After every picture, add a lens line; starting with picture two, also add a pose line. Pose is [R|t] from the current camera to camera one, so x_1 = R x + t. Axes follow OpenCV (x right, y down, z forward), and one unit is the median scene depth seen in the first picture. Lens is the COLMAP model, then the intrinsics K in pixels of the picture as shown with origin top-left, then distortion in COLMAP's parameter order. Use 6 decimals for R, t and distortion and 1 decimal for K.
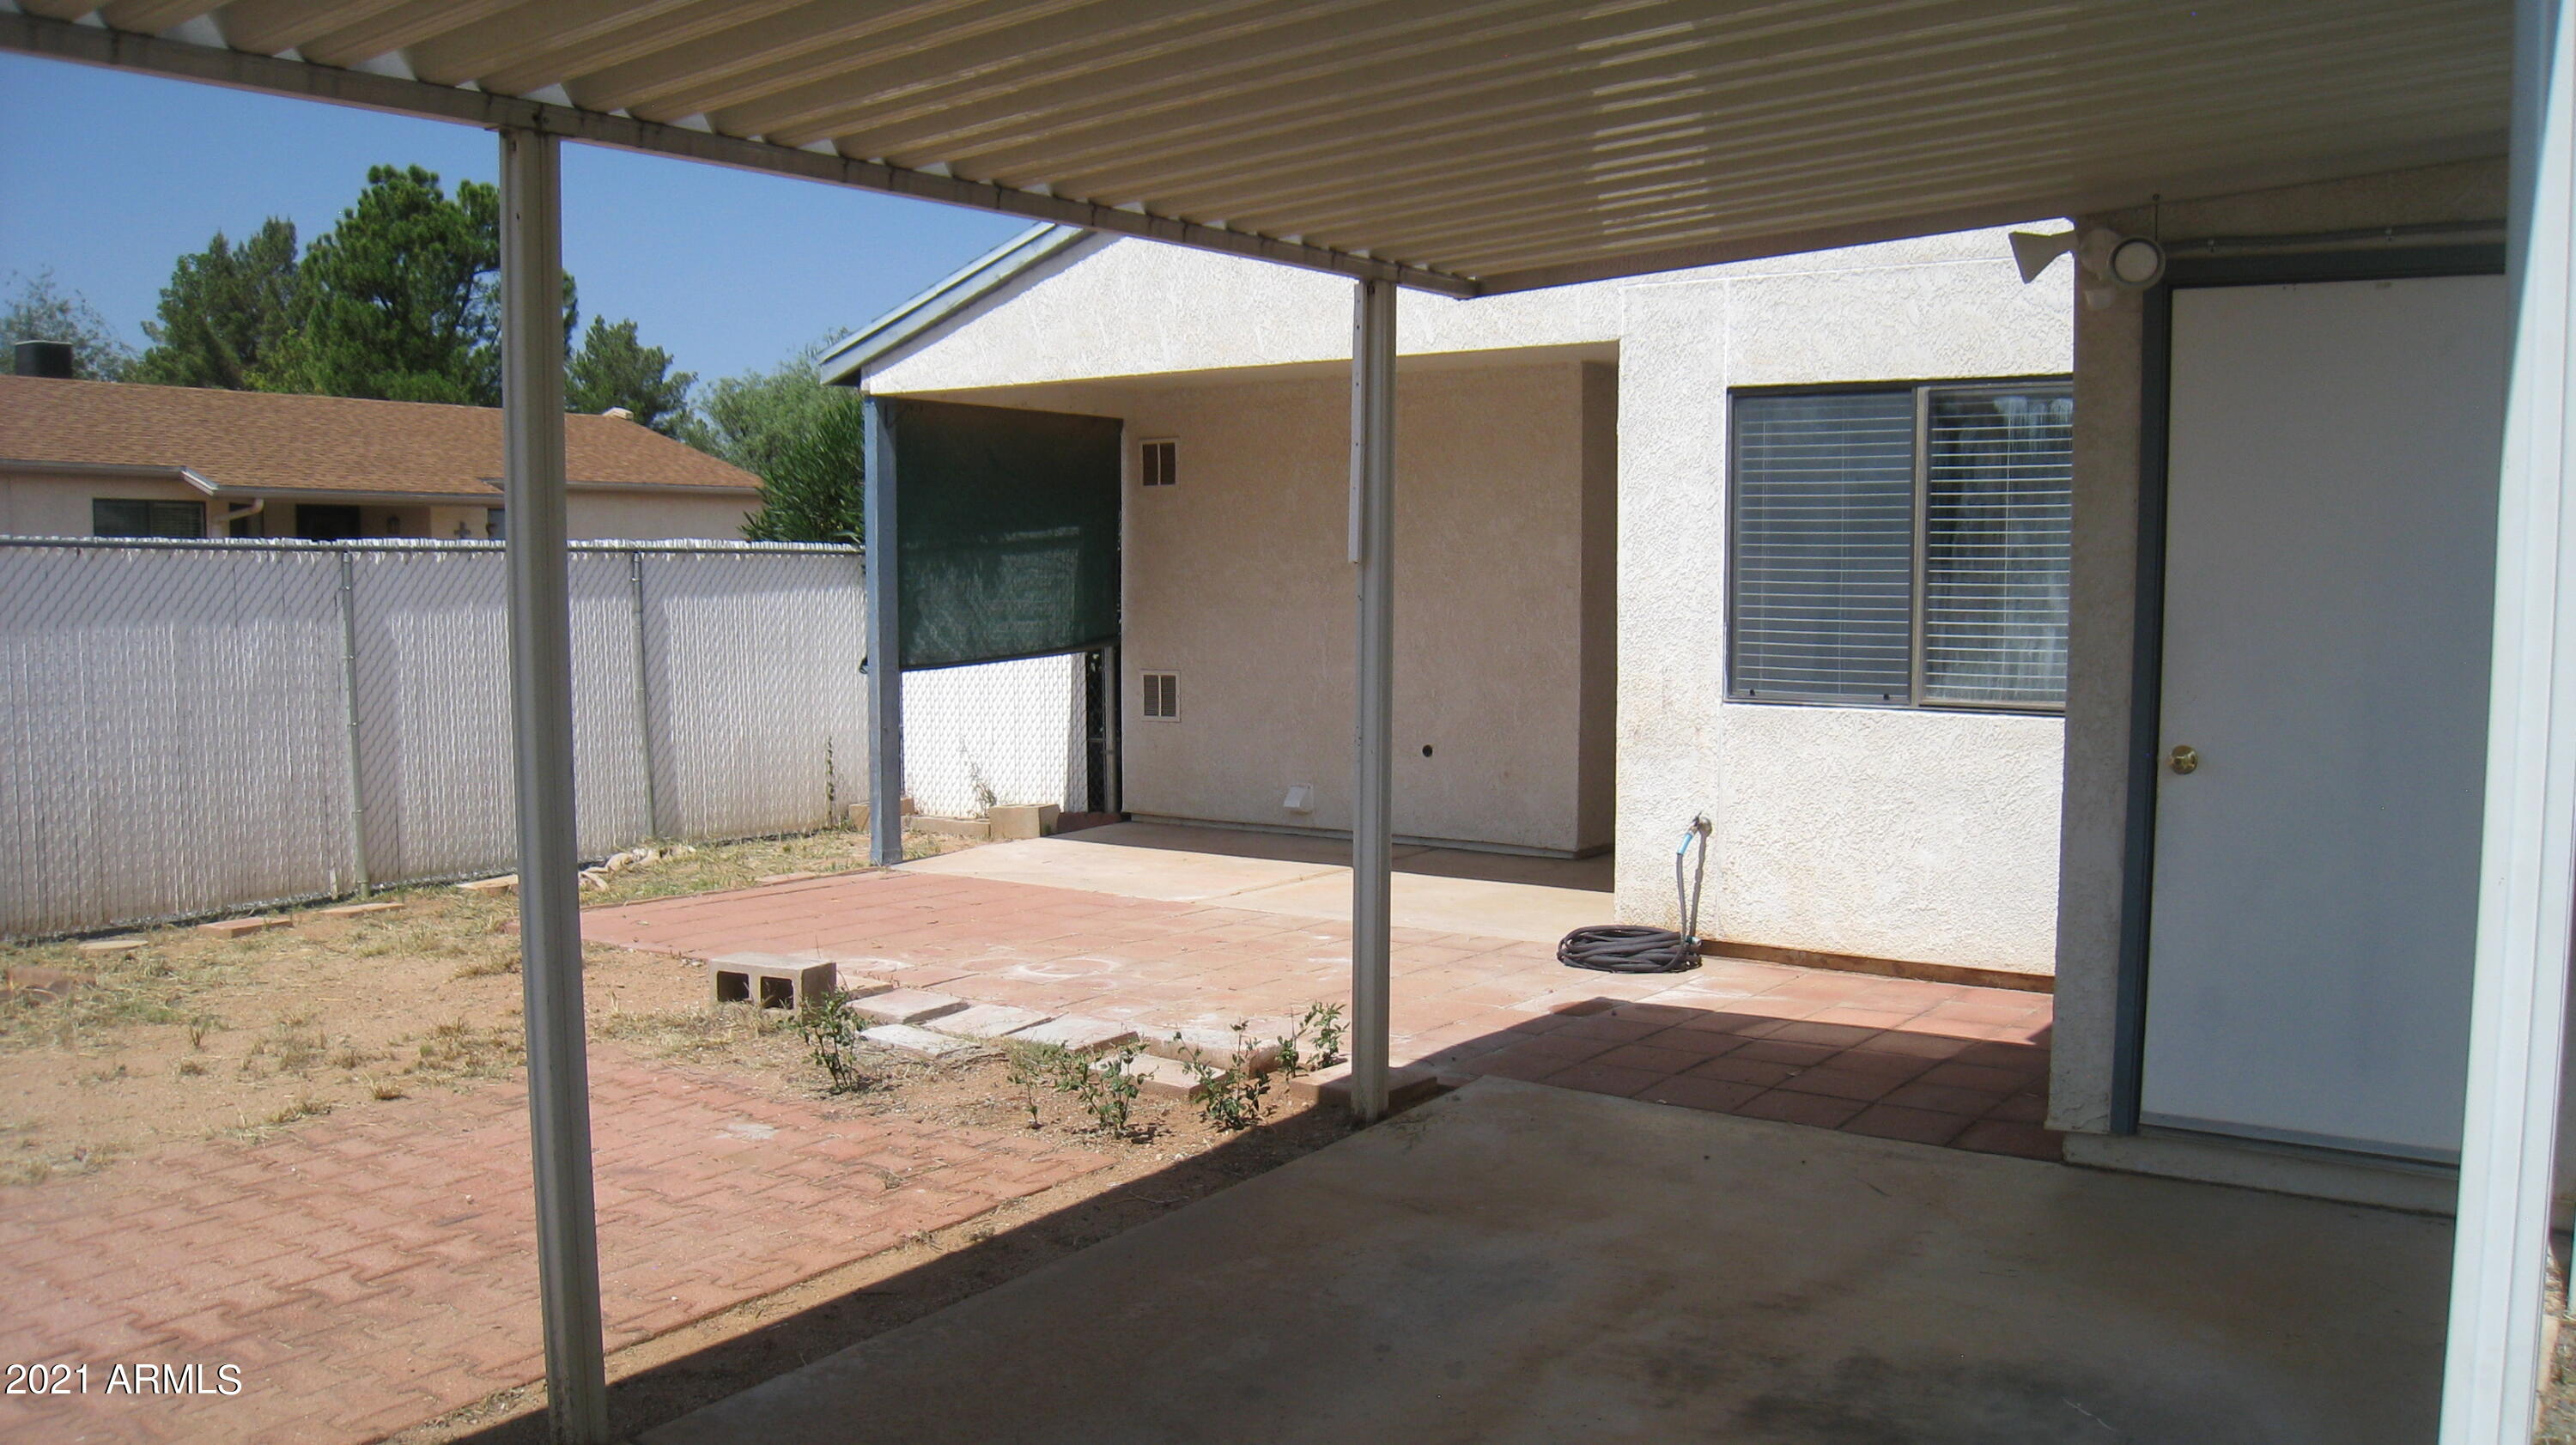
lens RADIAL K [[2106.3, 0, 1318.8], [0, 2106.3, 749.0], [0, 0, 1]] dist [-0.167917, 0.109488]
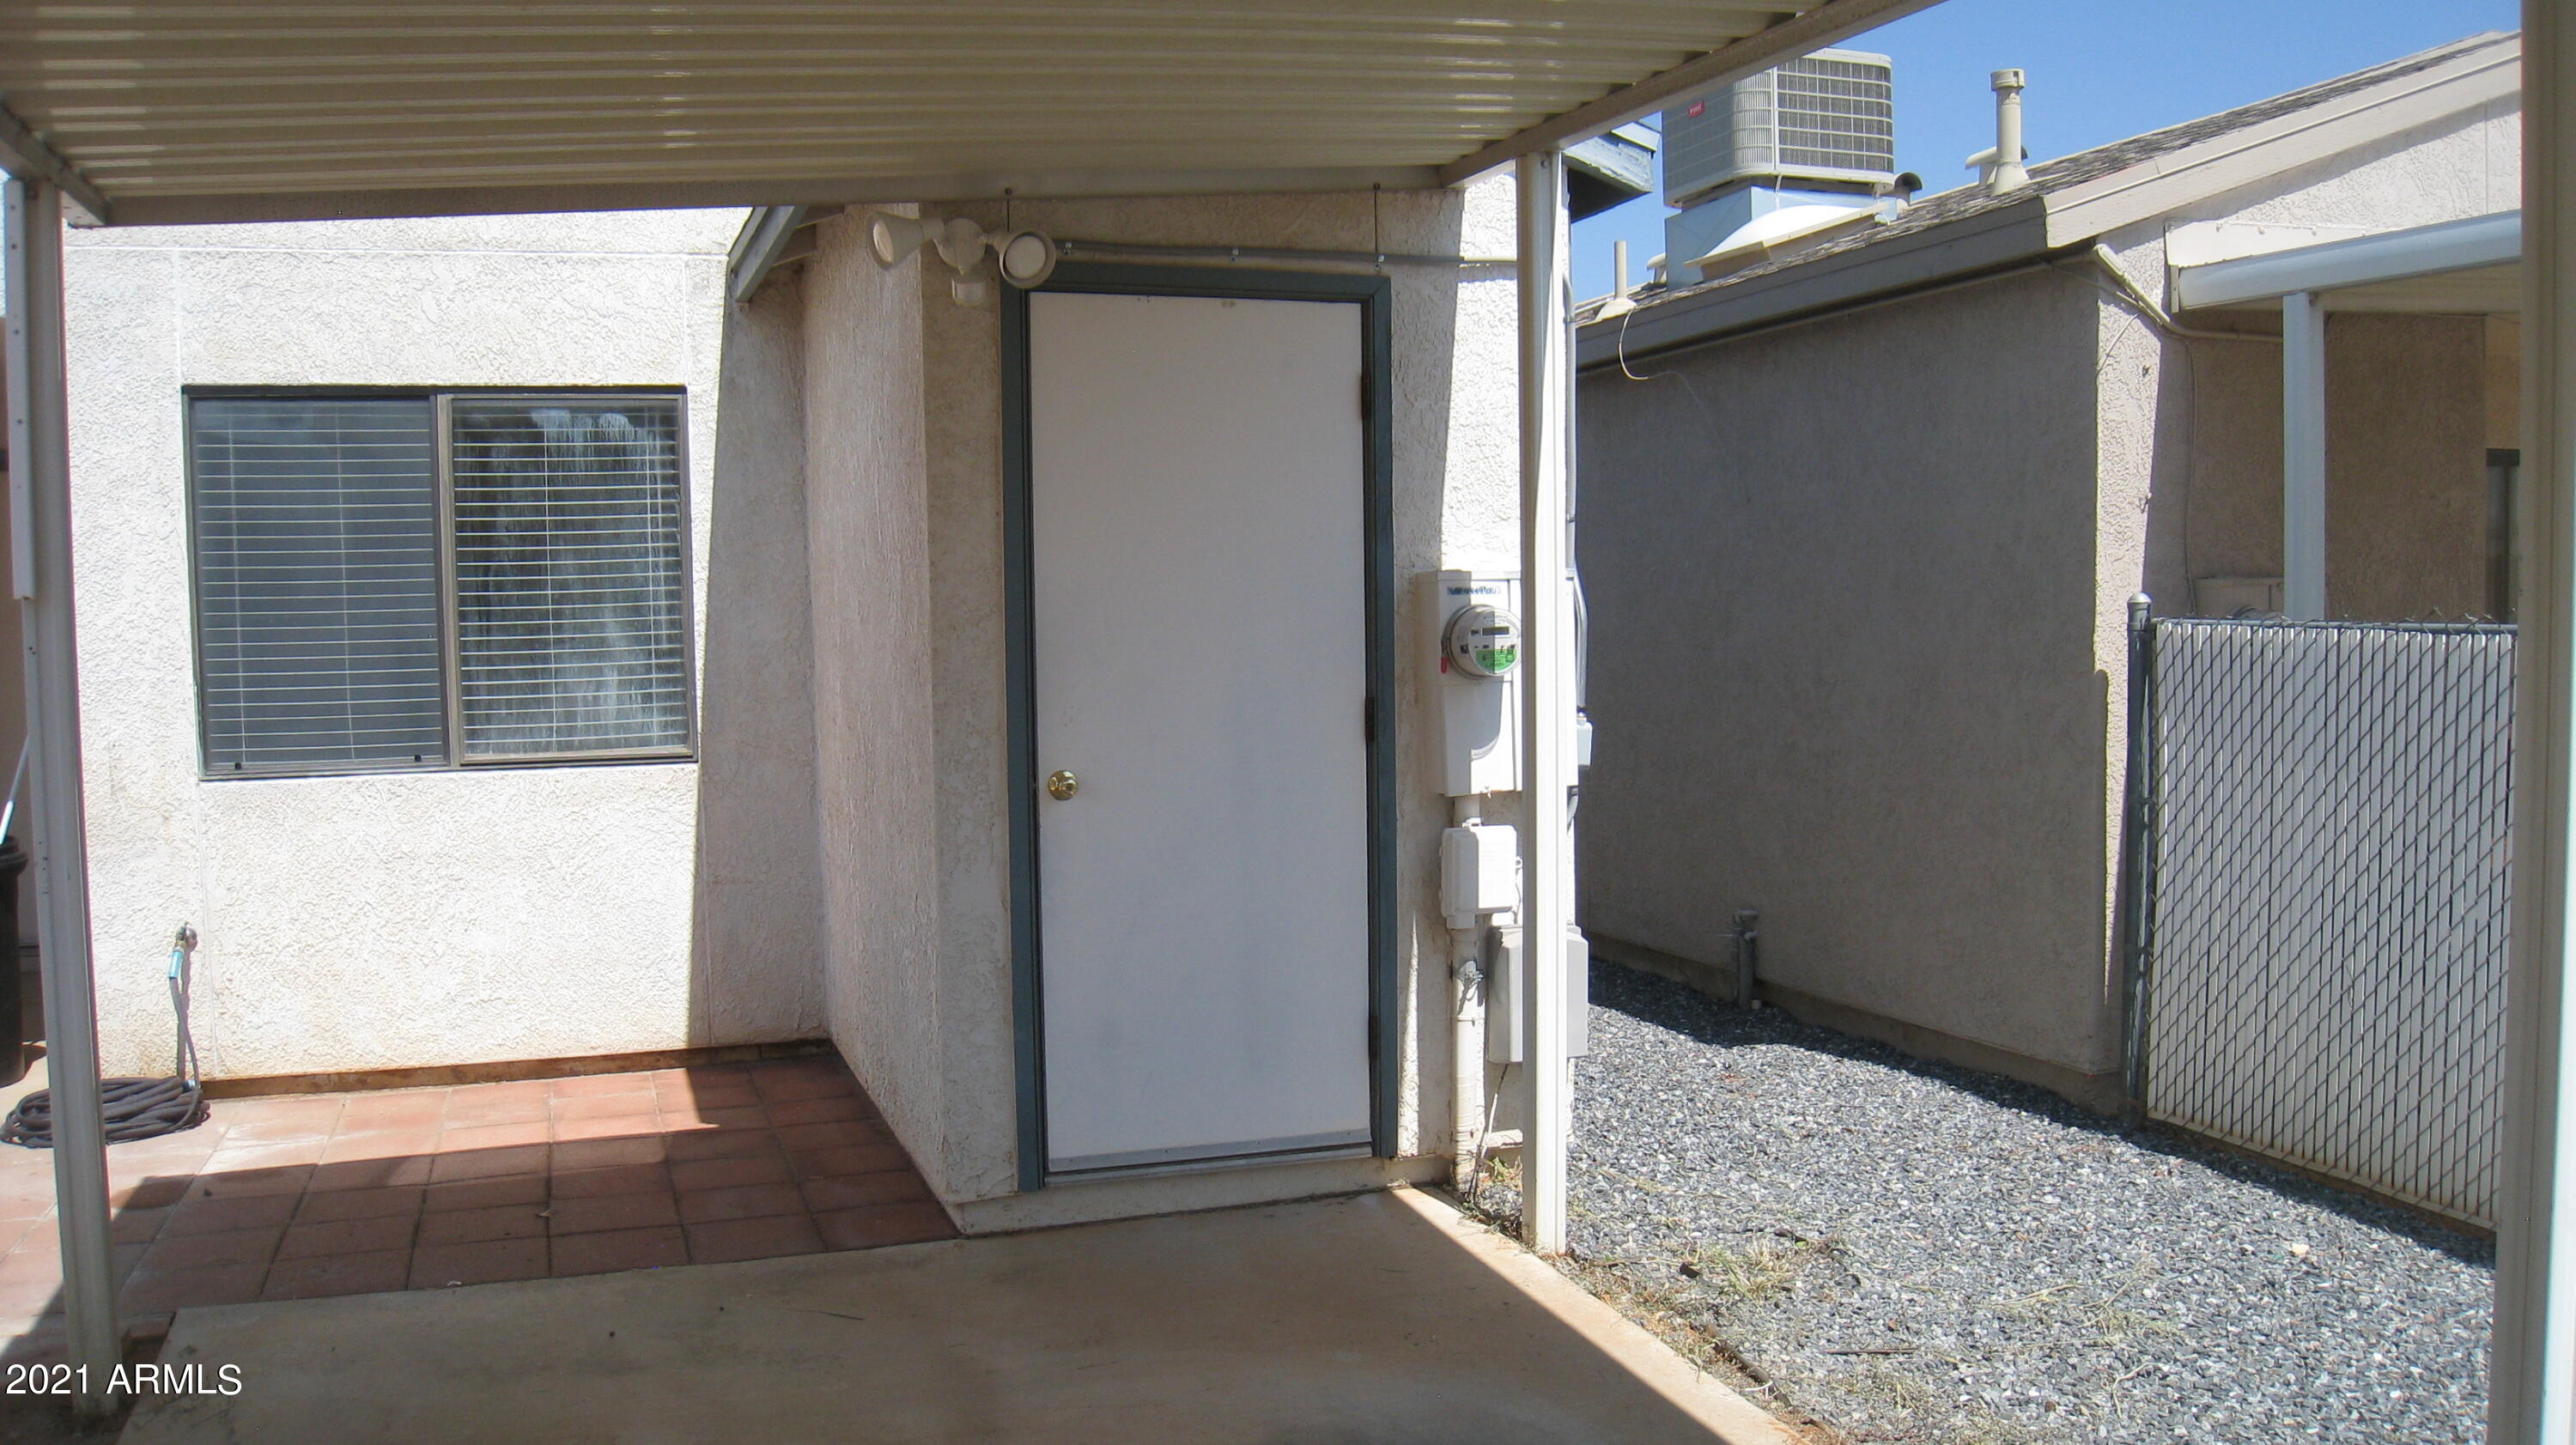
lens RADIAL K [[2106.3, 0, 1318.8], [0, 2106.3, 749.0], [0, 0, 1]] dist [-0.167917, 0.109488]
pose [[0.577675, -0.064292, 0.813731, -0.200253], [0.085717, 0.996160, 0.017855, -0.012630], [-0.811753, 0.059437, 0.580968, 0.224810]]
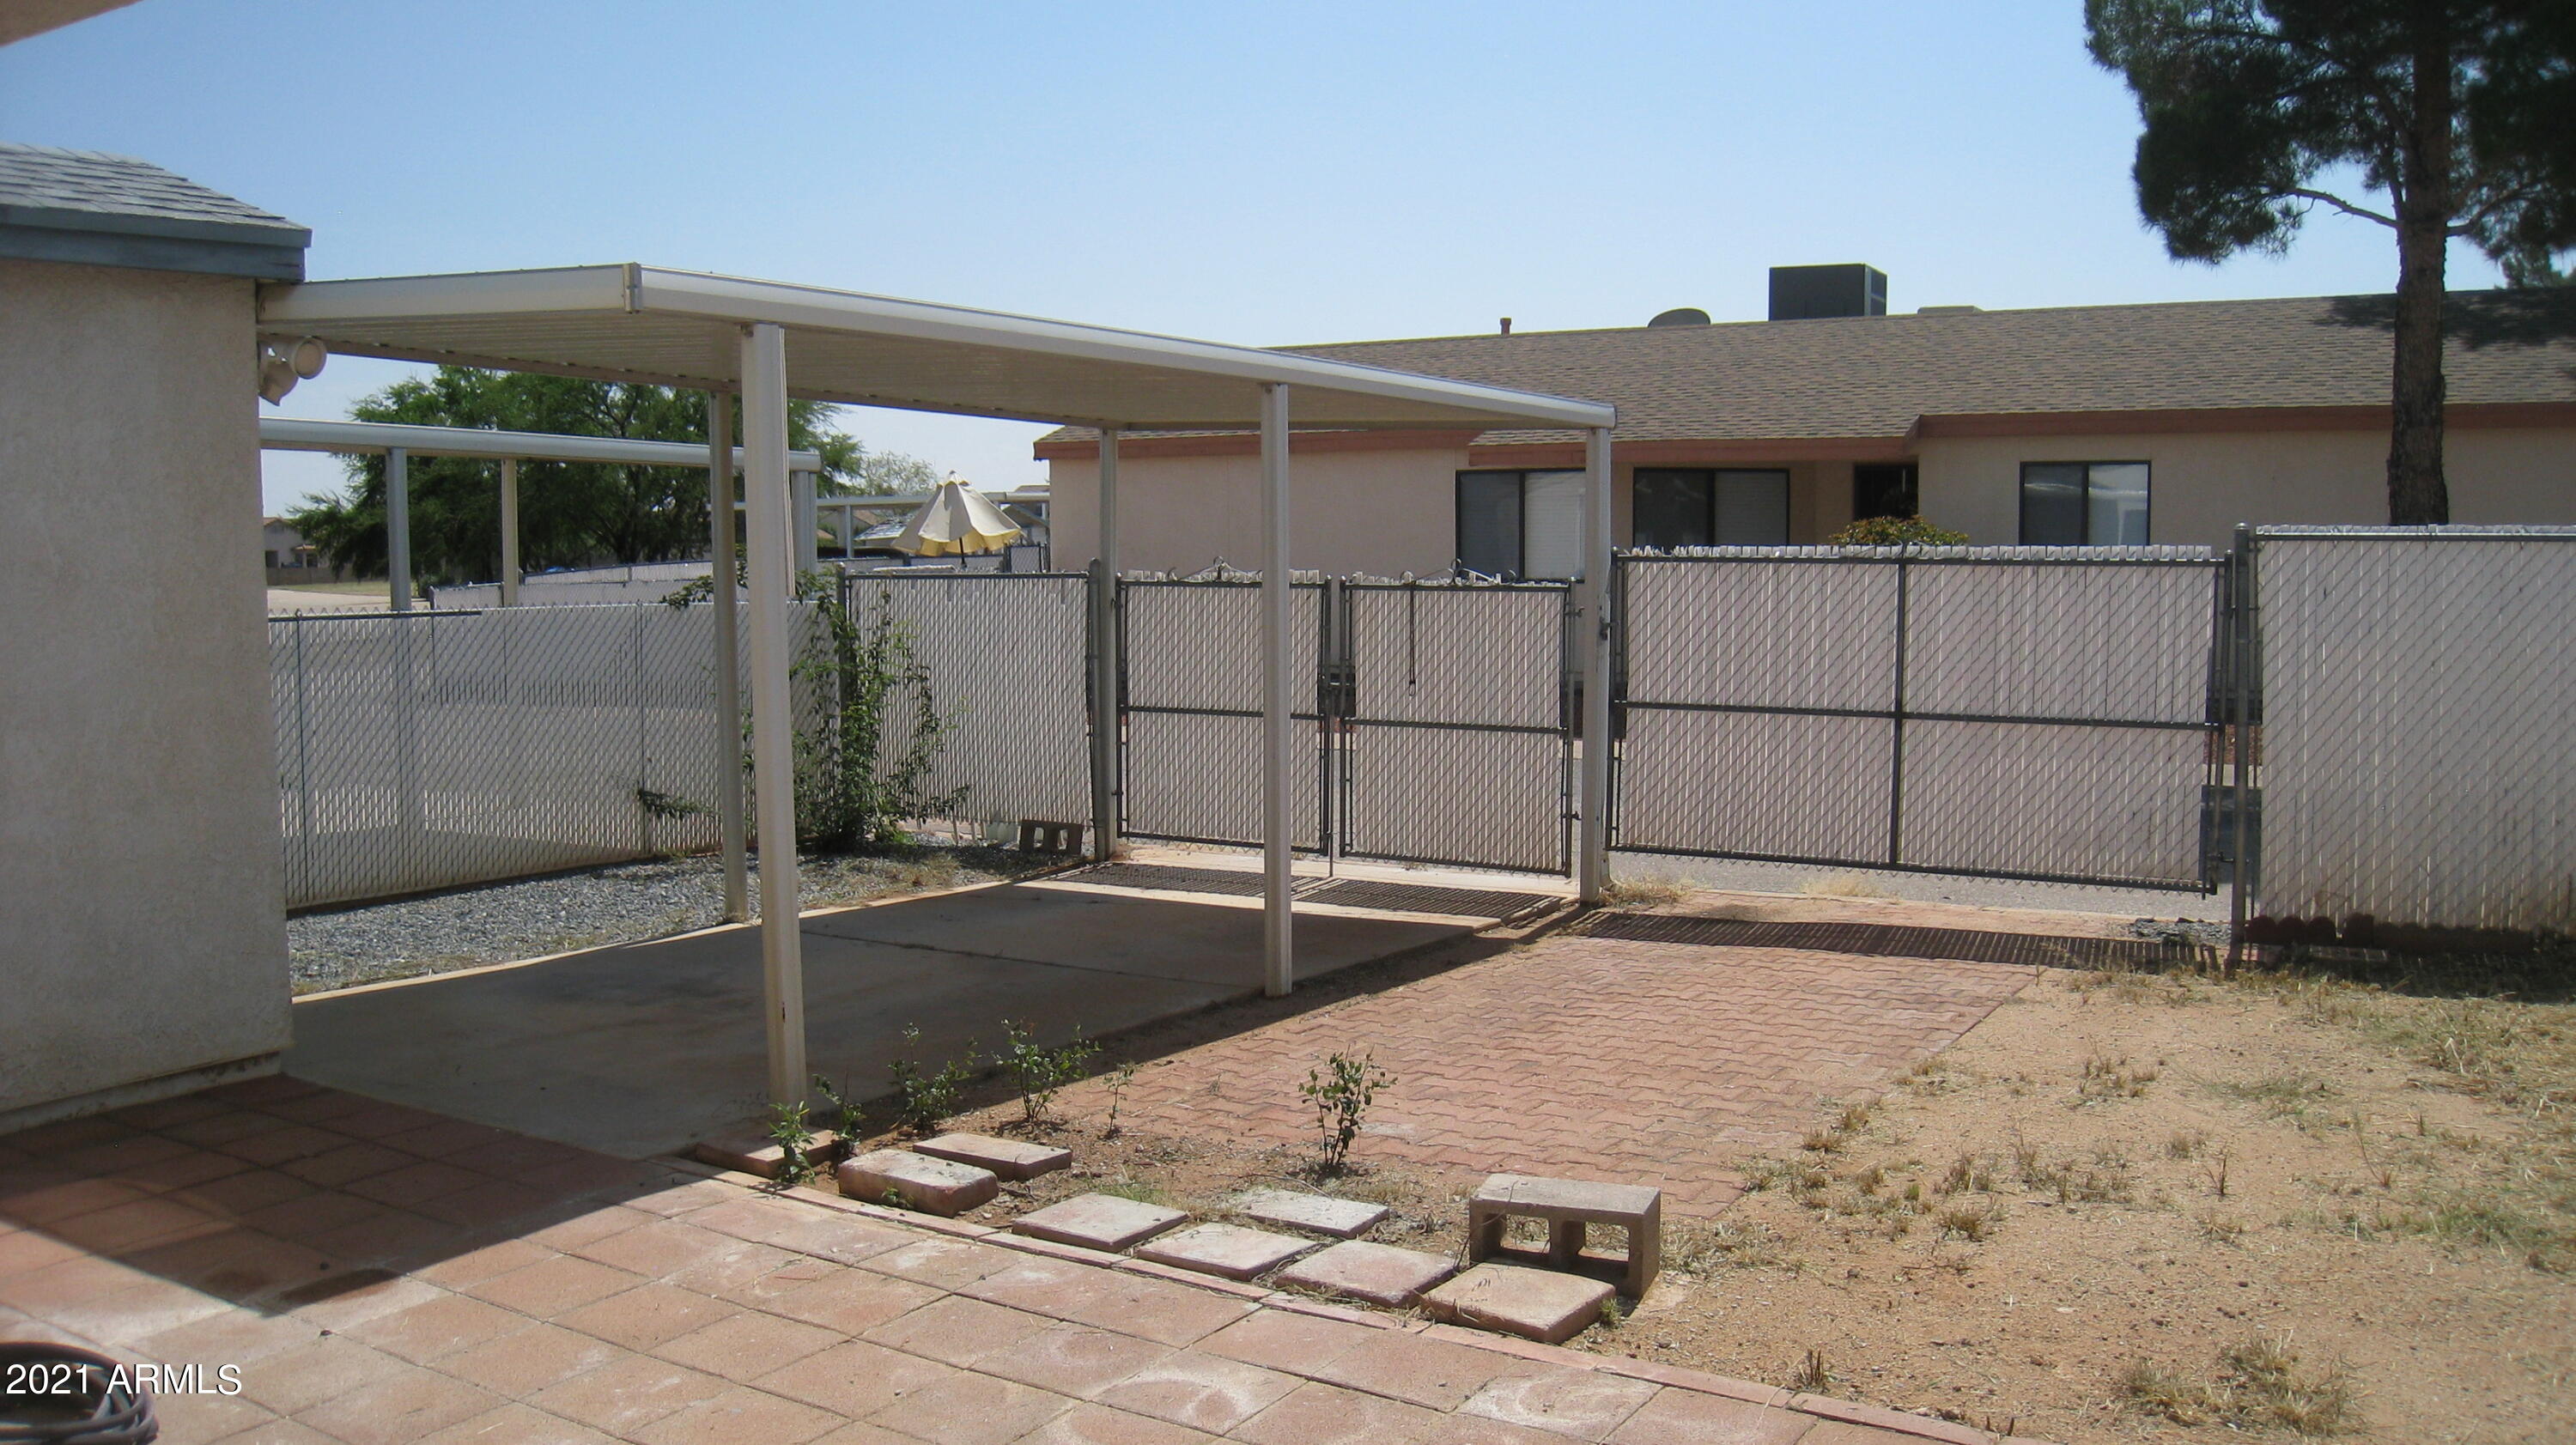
lens RADIAL K [[2106.3, 0, 1318.8], [0, 2106.3, 749.0], [0, 0, 1]] dist [-0.167917, 0.109488]
pose [[-0.998643, 0.012604, -0.050530, -0.147098], [0.003393, 0.983956, 0.178379, -0.148846], [0.051967, 0.177966, -0.982664, 1.547484]]
